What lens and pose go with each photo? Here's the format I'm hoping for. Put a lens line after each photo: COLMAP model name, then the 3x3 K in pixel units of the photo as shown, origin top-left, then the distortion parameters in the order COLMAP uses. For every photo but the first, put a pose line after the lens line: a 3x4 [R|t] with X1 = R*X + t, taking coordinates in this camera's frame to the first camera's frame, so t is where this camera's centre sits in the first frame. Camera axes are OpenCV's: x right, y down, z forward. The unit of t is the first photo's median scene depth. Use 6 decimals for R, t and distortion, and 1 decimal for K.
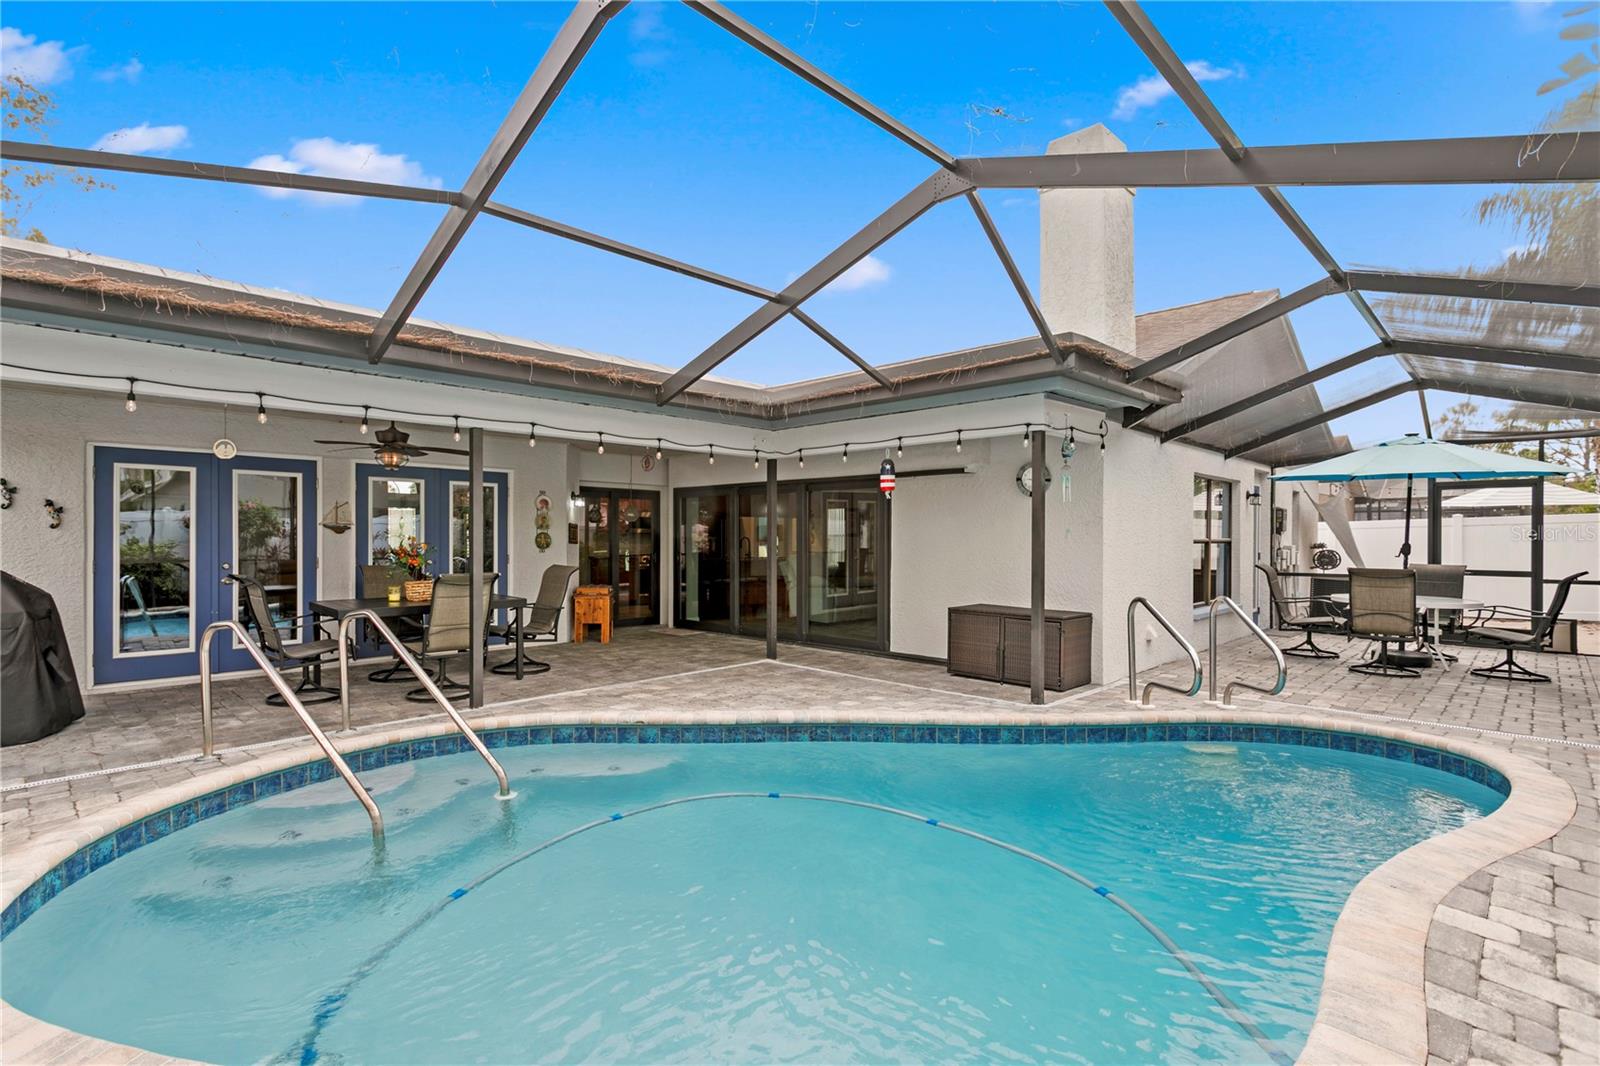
lens RADIAL K [[752.4, 0, 784.6], [0, 752.4, 533.7], [0, 0, 1]] dist [0.002662, 0.001080]
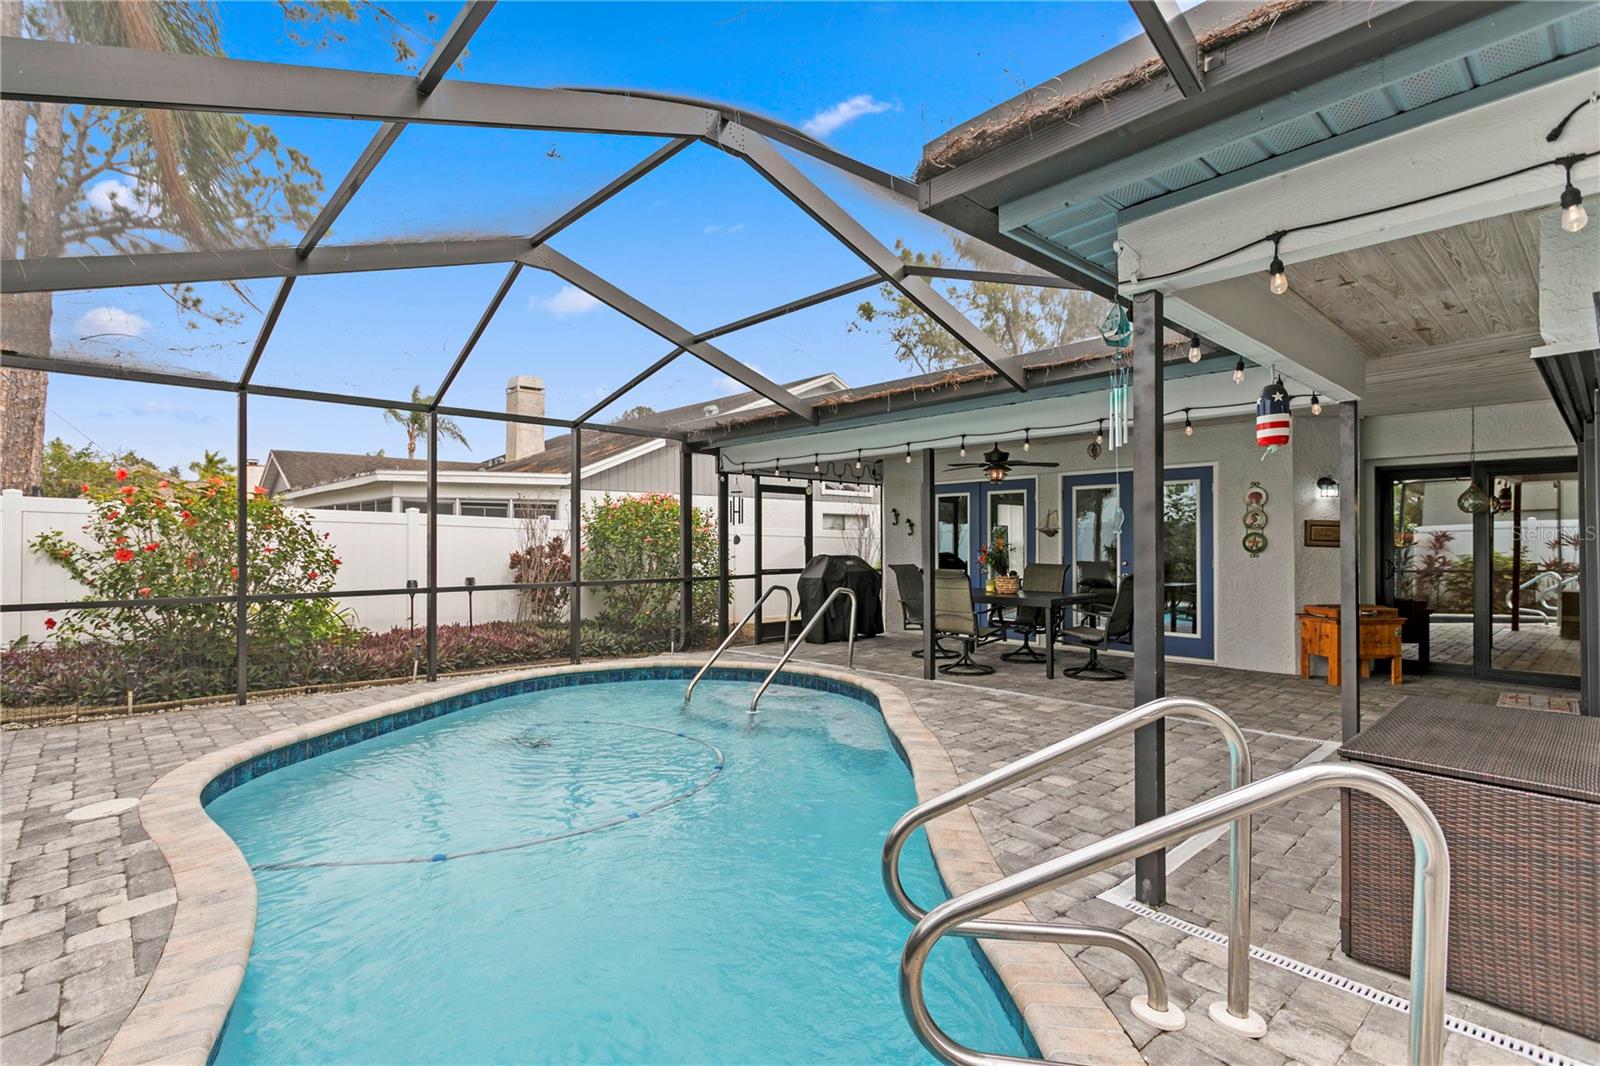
lens RADIAL K [[758.2, 0, 785.0], [0, 758.2, 532.9], [0, 0, 1]] dist [0.000231, -0.000251]
pose [[-0.041852, -0.014455, -0.999019, 0.832970], [0.005774, 0.999875, -0.014710, 0.012226], [0.999107, -0.006384, -0.041764, 0.836788]]
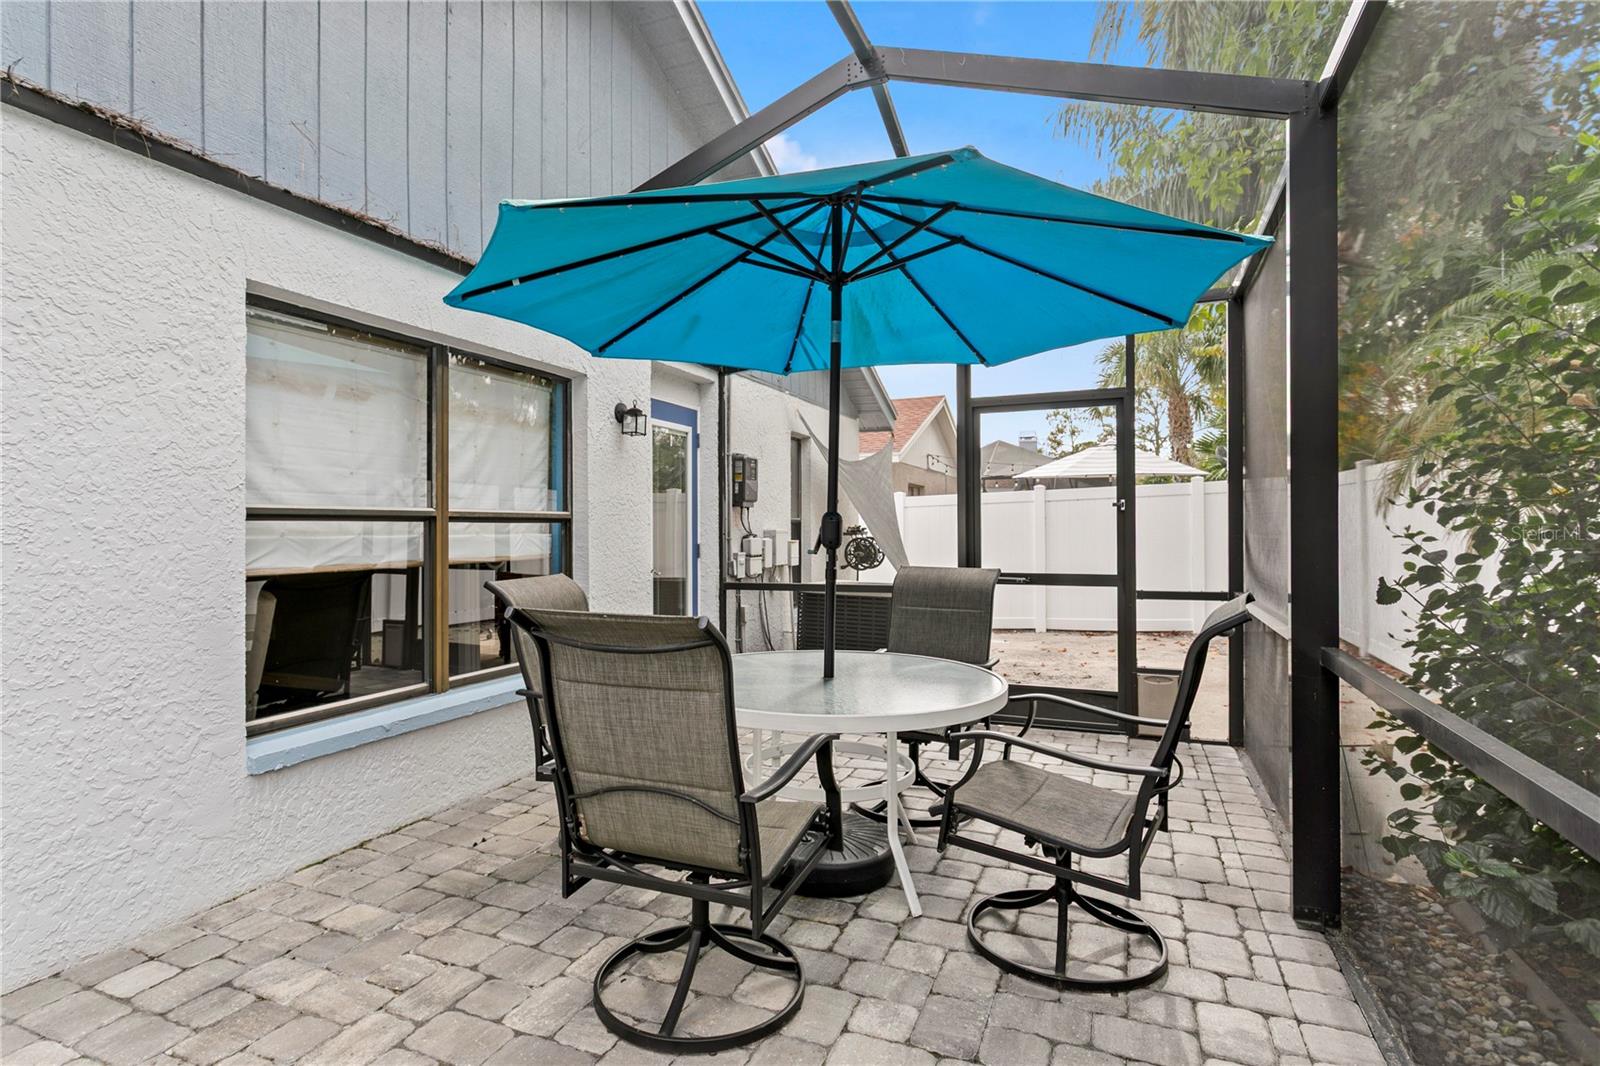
lens RADIAL K [[828.7, 0, 800.0], [0, 828.7, 533.0], [0, 0, 1]] dist [0.002243, 0.001989]
pose [[0.920223, 0.003490, 0.391380, 0.417680], [-0.012150, 0.999733, 0.019652, 0.005548], [-0.391207, -0.022840, 0.920019, 0.413510]]
